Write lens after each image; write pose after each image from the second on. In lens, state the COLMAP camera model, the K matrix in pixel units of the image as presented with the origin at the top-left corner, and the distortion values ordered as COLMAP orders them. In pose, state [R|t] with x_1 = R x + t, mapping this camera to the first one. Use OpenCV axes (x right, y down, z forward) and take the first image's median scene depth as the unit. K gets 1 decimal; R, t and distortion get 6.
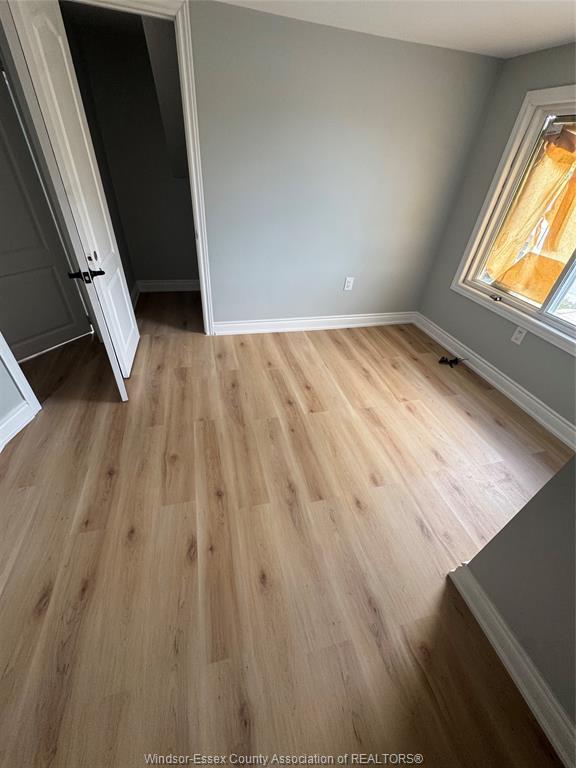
lens RADIAL K [[307.1, 0, 286.2], [0, 307.1, 381.2], [0, 0, 1]] dist [-0.004567, 0.000529]
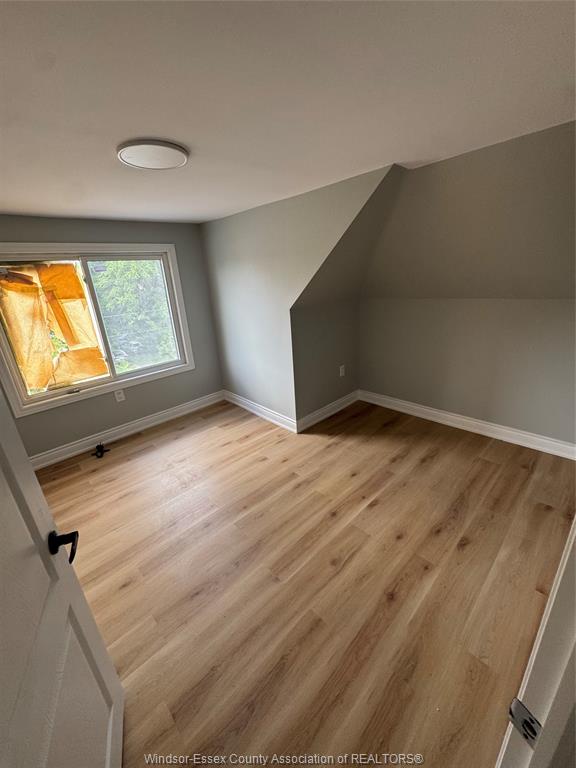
lens RADIAL K [[307.1, 0, 287.2], [0, 307.1, 382.7], [0, 0, 1]] dist [-0.004567, 0.000529]
pose [[-0.487825, -0.337271, 0.805155, -0.880872], [0.546134, 0.601629, 0.582907, -0.744399], [-0.681002, 0.724079, -0.109295, 0.789166]]
